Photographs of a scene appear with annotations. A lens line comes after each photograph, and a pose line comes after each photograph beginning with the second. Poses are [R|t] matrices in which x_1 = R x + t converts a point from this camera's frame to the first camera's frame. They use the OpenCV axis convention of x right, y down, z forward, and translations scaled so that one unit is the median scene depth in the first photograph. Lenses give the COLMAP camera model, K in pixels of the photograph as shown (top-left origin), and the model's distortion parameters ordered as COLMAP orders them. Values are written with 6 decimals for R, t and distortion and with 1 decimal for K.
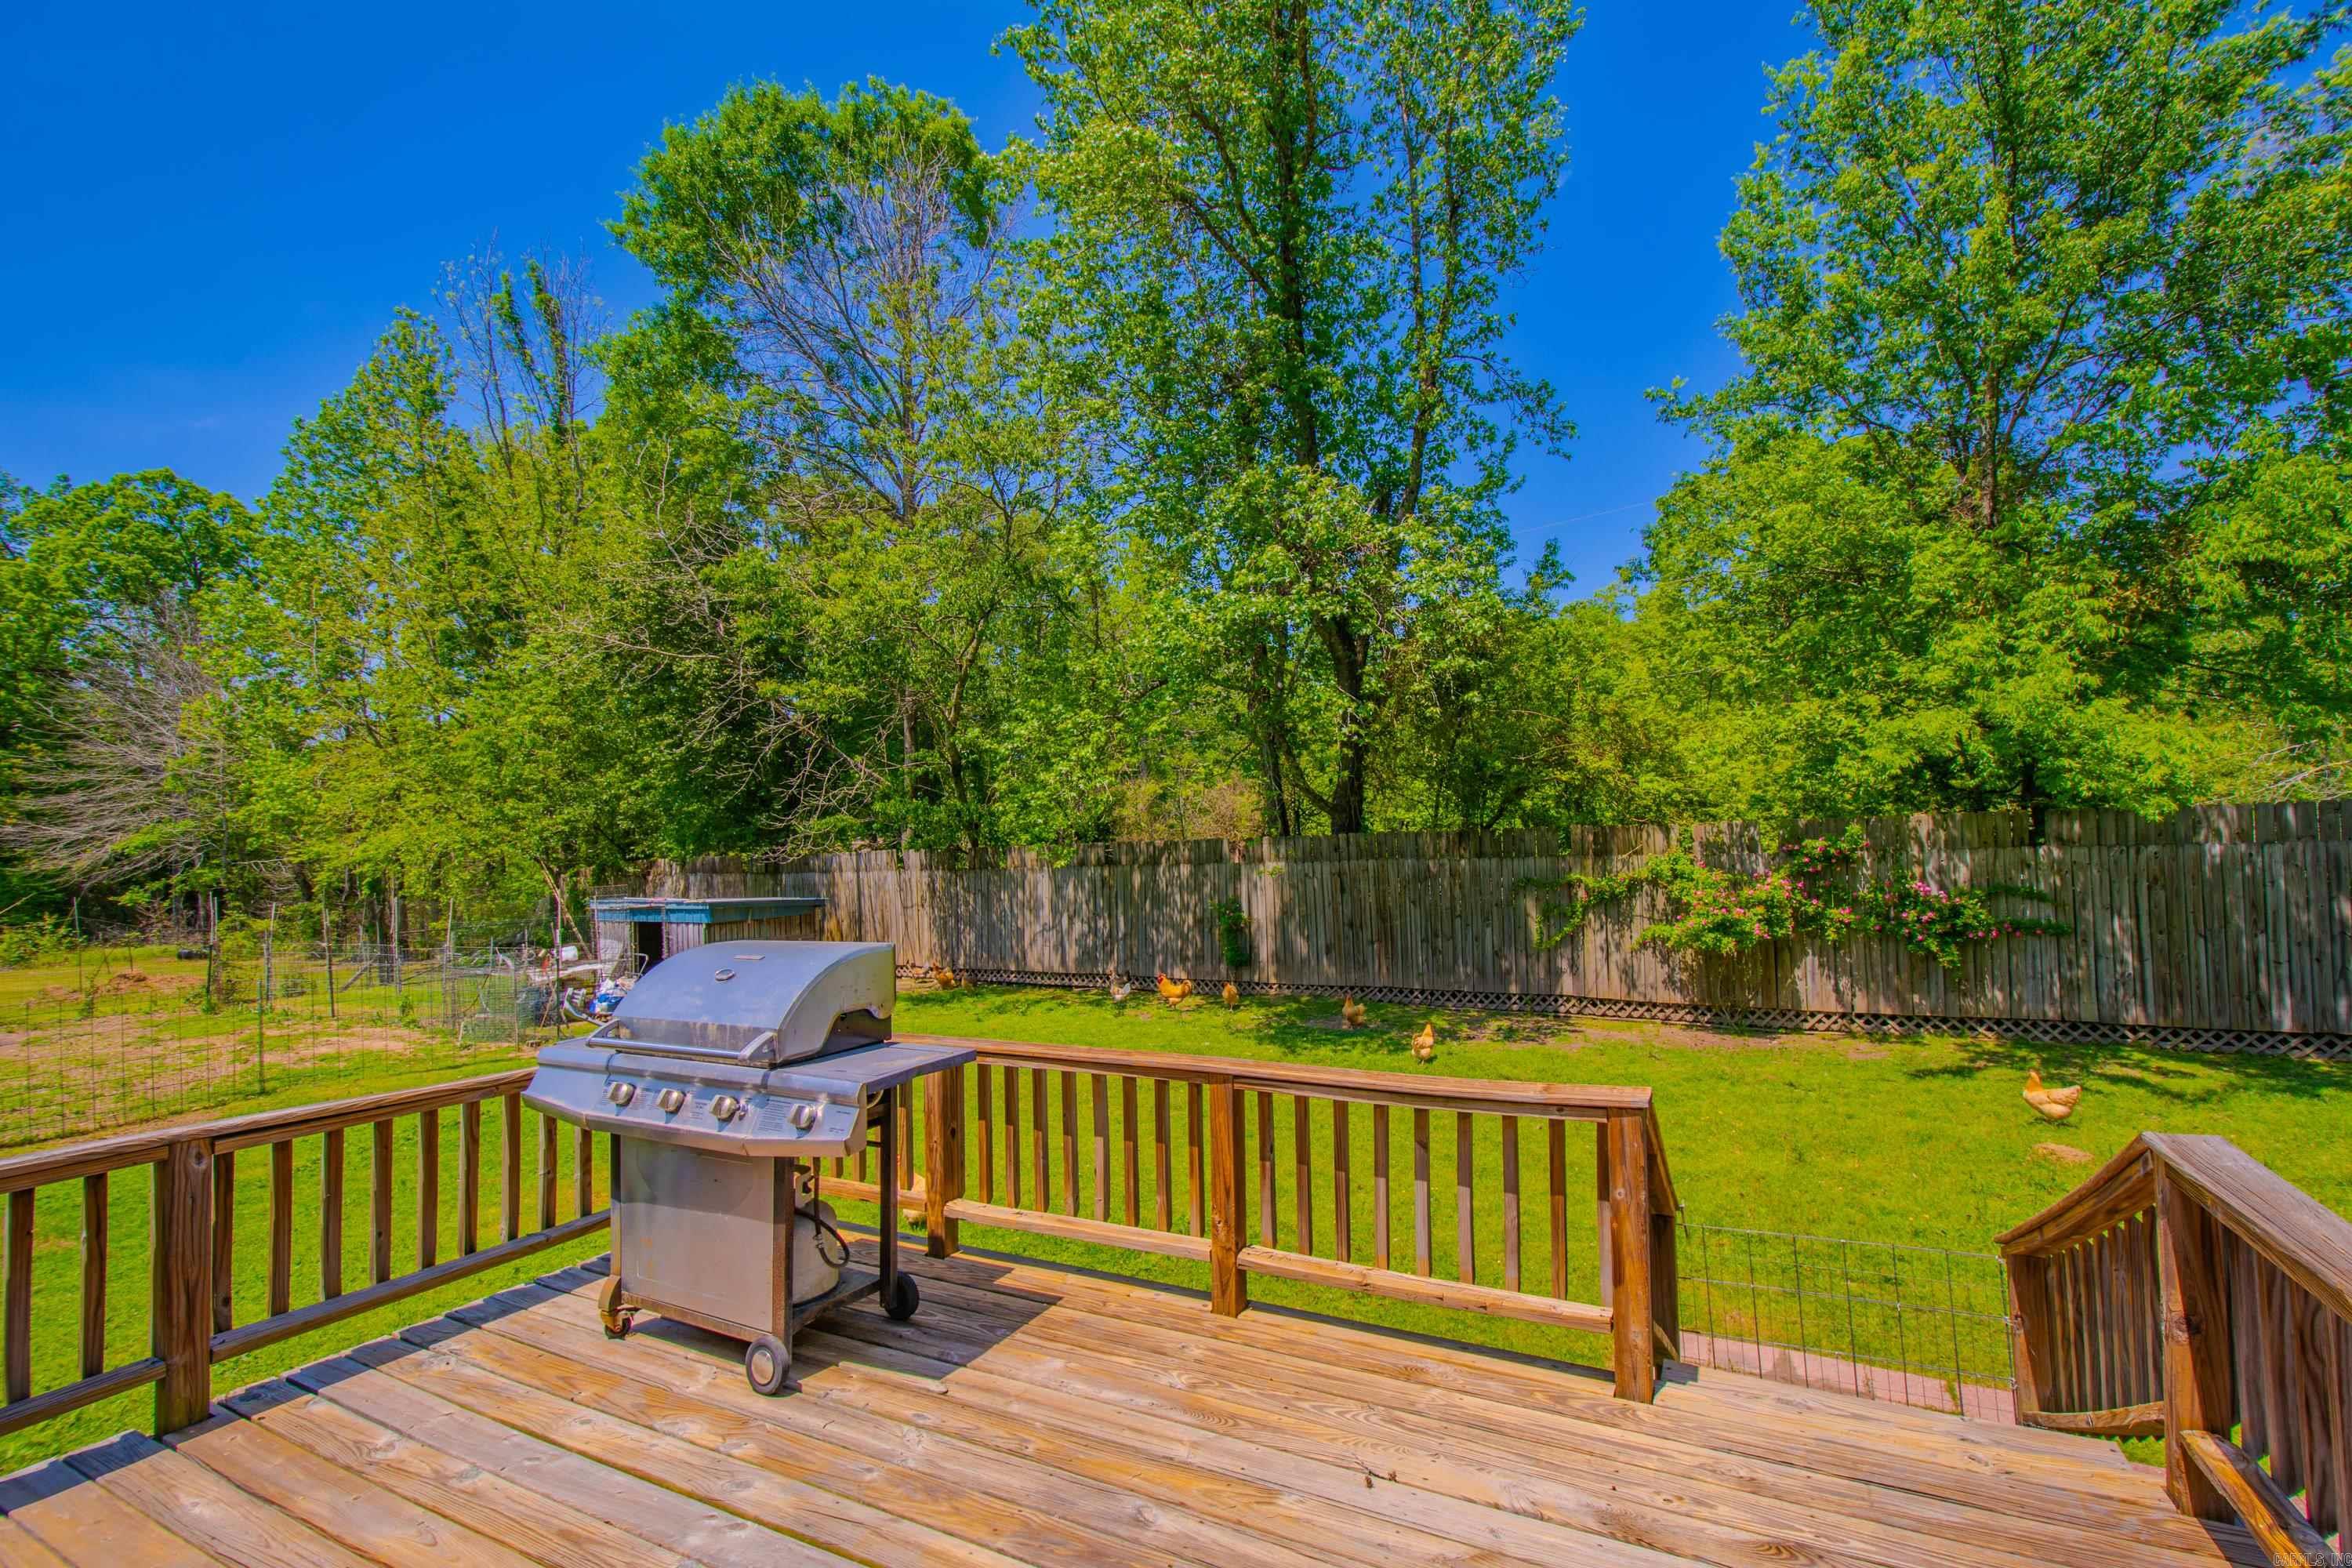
lens RADIAL K [[1058.0, 0, 1174.1], [0, 1058.0, 810.2], [0, 0, 1]] dist [0.001189, -0.000084]
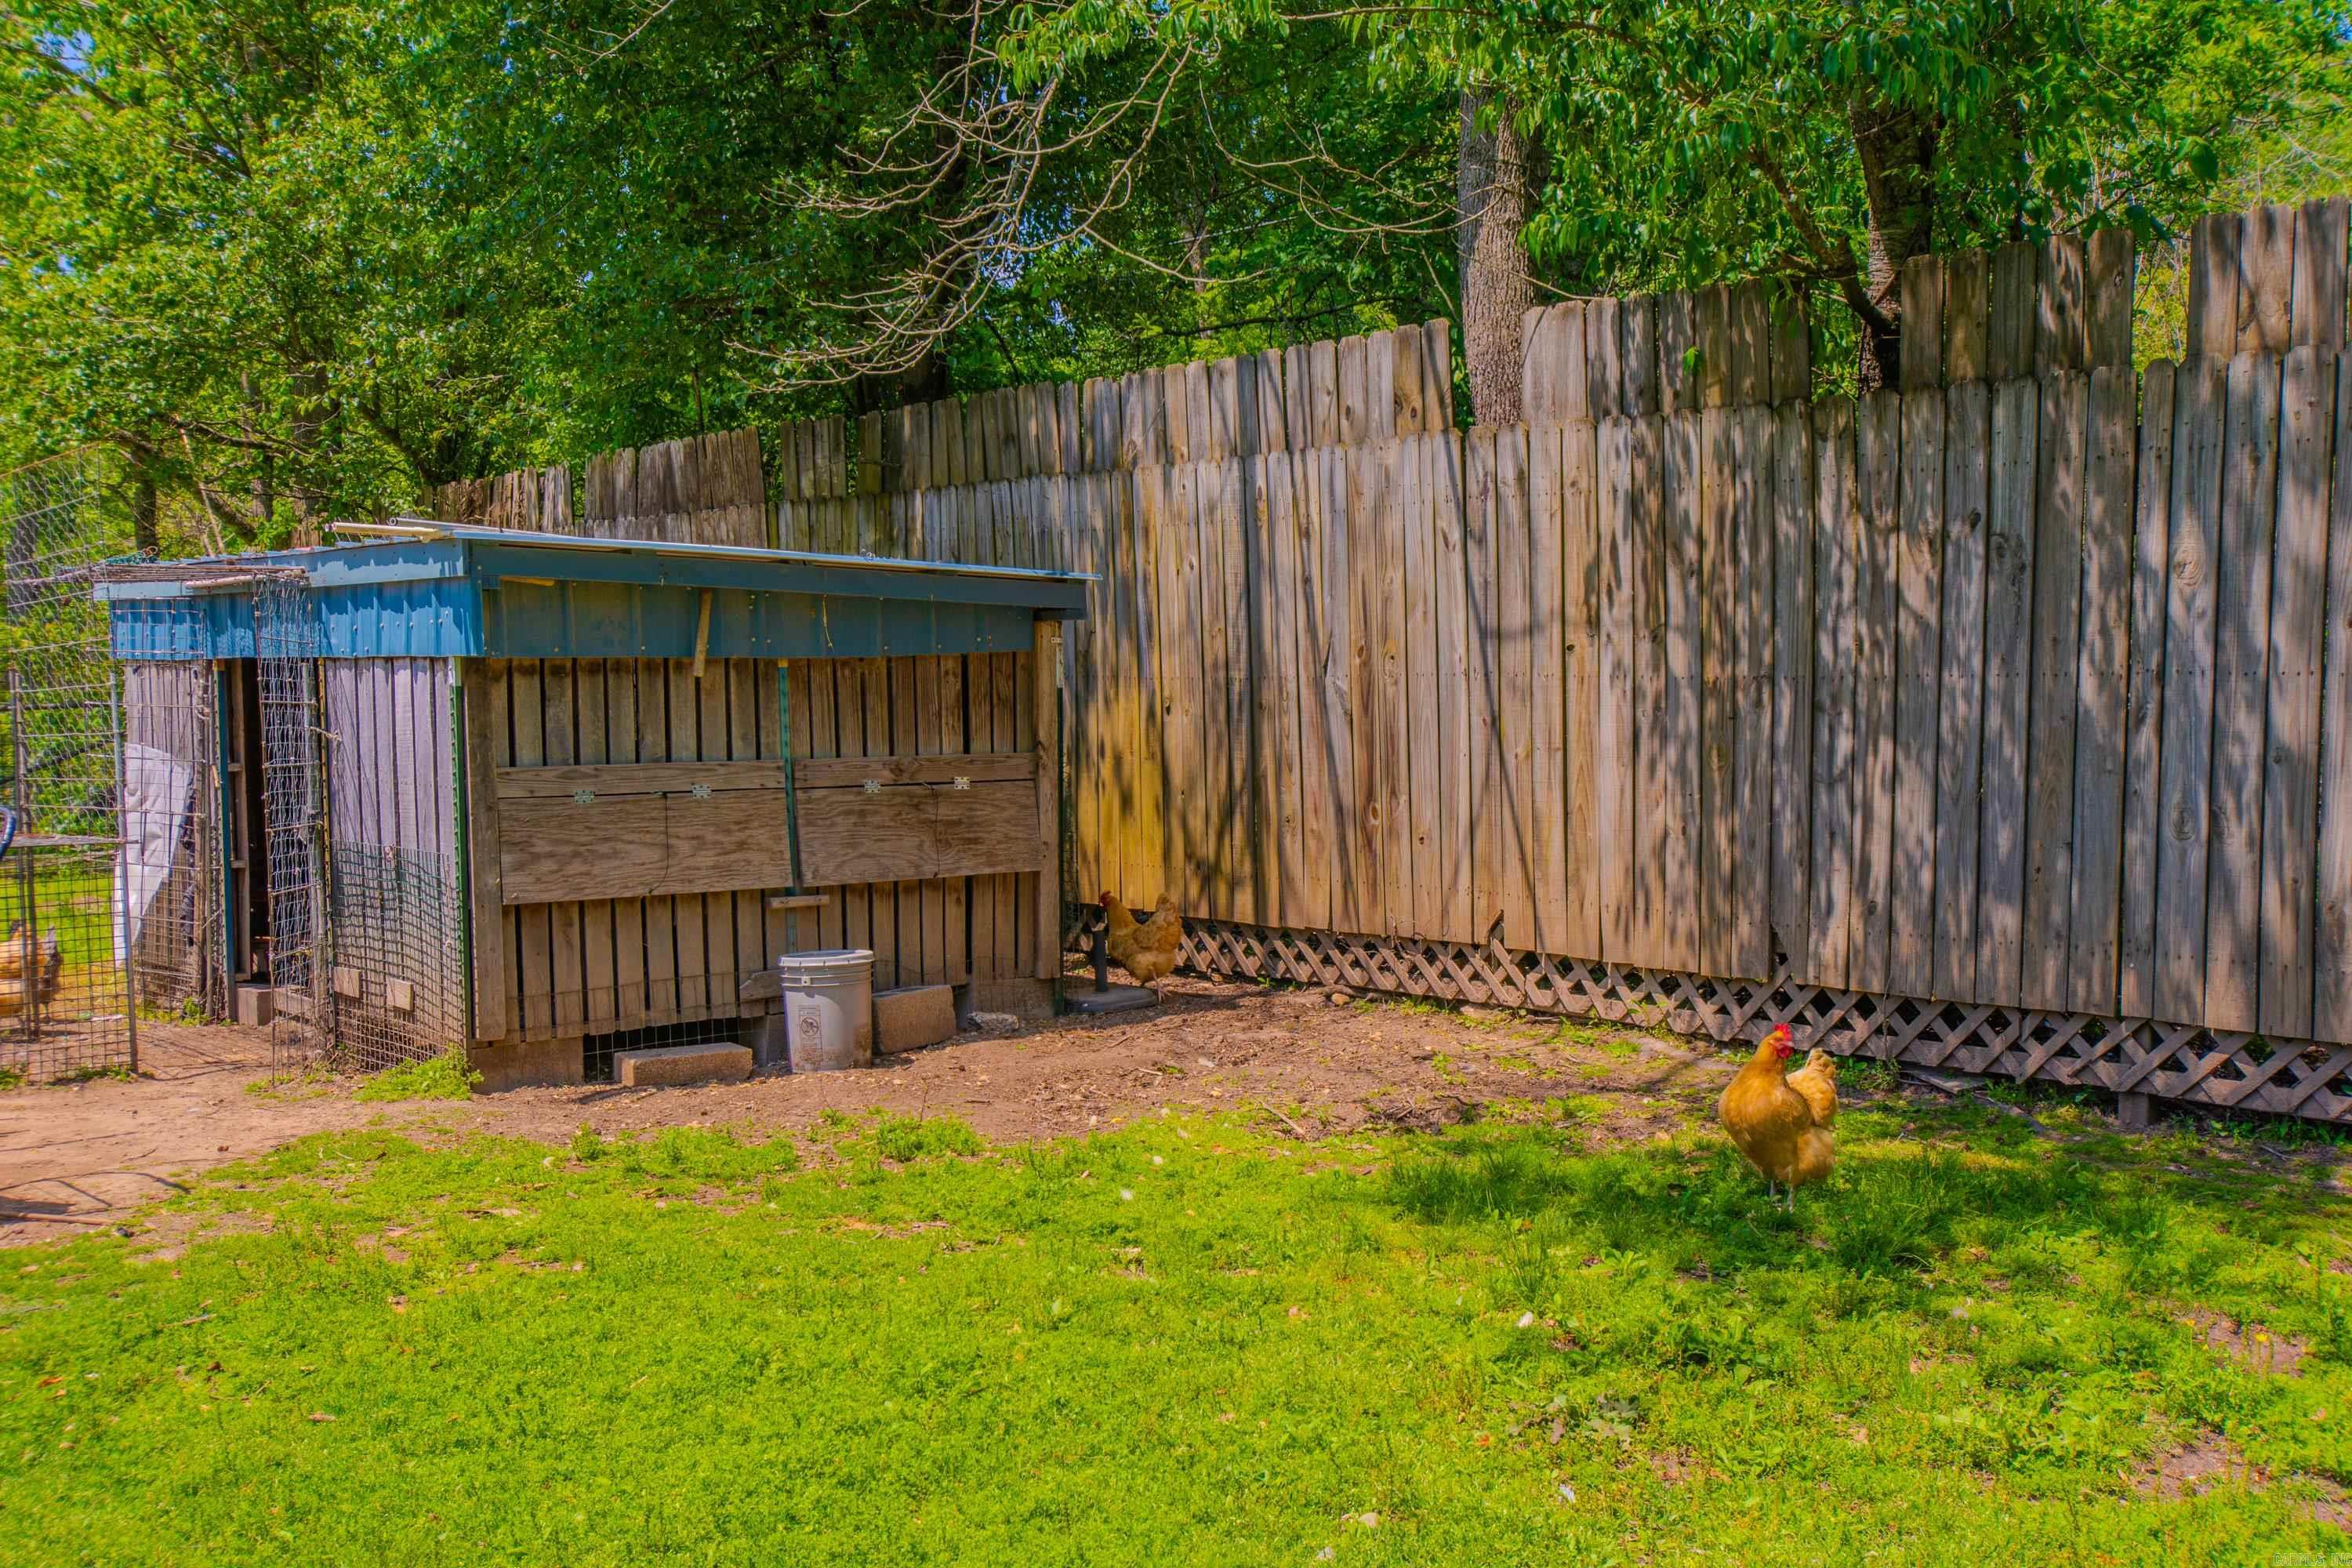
lens RADIAL K [[2379.8, 0, 1175.8], [0, 2379.8, 785.0], [0, 0, 1]] dist [-0.000073, 0.000214]
pose [[0.953671, 0.040435, -0.298122, -0.183808], [-0.012980, 0.995534, 0.093504, 0.081391], [0.300571, -0.085302, 0.949937, 0.592012]]
